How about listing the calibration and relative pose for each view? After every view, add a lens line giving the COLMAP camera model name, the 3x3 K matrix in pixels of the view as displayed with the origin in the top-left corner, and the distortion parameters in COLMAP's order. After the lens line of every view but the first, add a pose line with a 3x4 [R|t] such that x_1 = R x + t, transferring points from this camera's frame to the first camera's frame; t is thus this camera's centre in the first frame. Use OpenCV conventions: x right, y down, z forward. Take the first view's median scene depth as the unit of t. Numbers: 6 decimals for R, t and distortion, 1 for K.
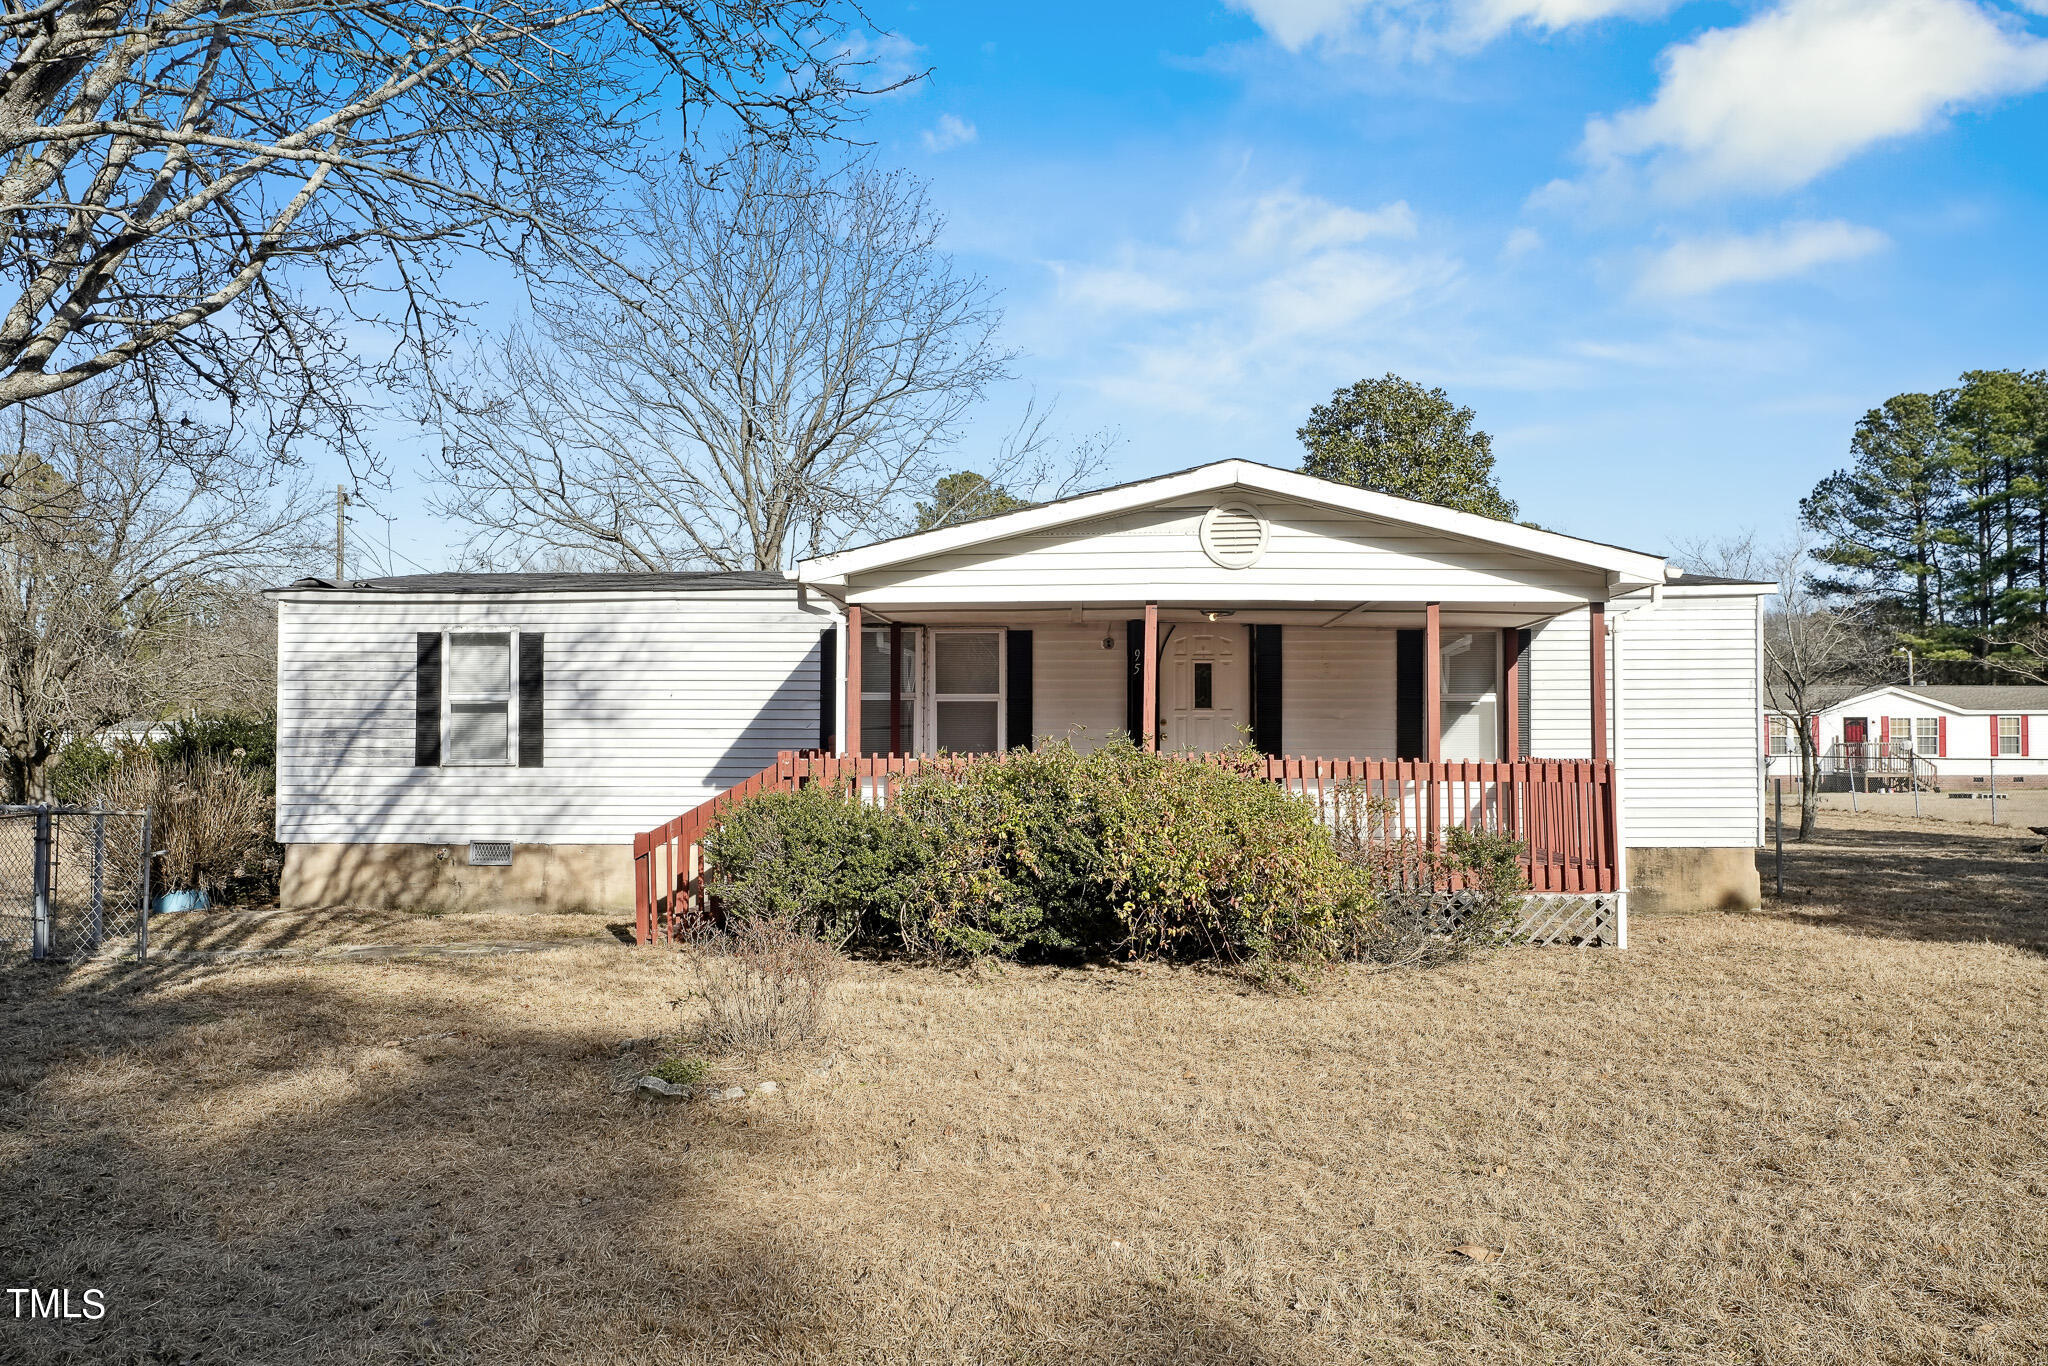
lens RADIAL K [[1483.1, 0, 1024.0], [0, 1483.1, 683.0], [0, 0, 1]] dist [0.029125, 0.000315]
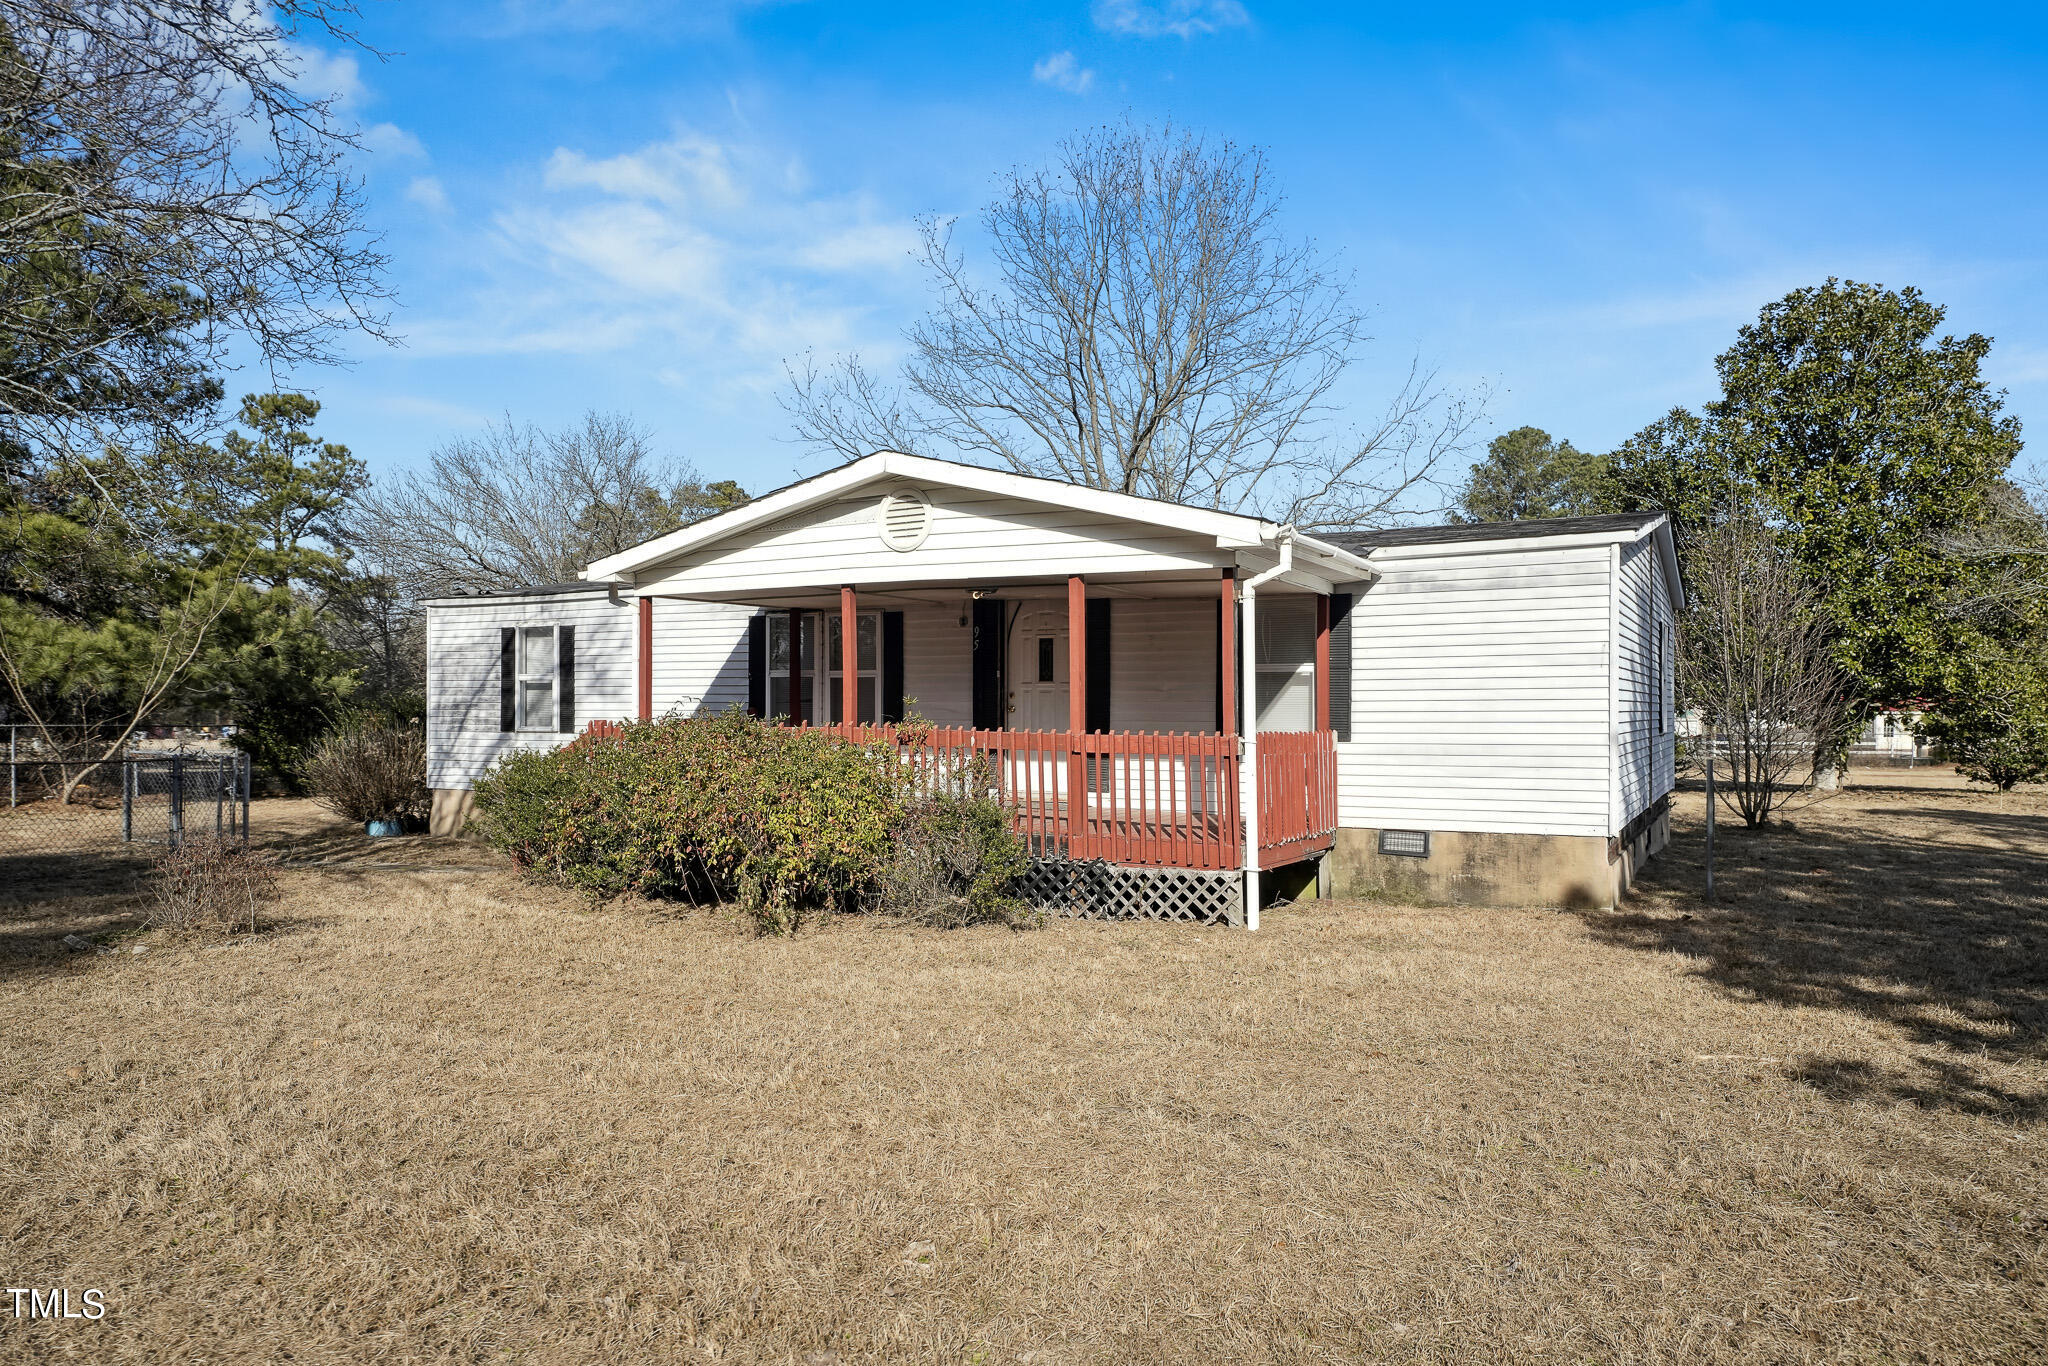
lens RADIAL K [[1483.1, 0, 1024.0], [0, 1483.1, 683.0], [0, 0, 1]] dist [0.029125, 0.000315]
pose [[0.879612, -0.007815, -0.475628, 0.601546], [0.016508, 0.999764, 0.014102, 0.003120], [0.475406, -0.020256, 0.879534, 0.083018]]
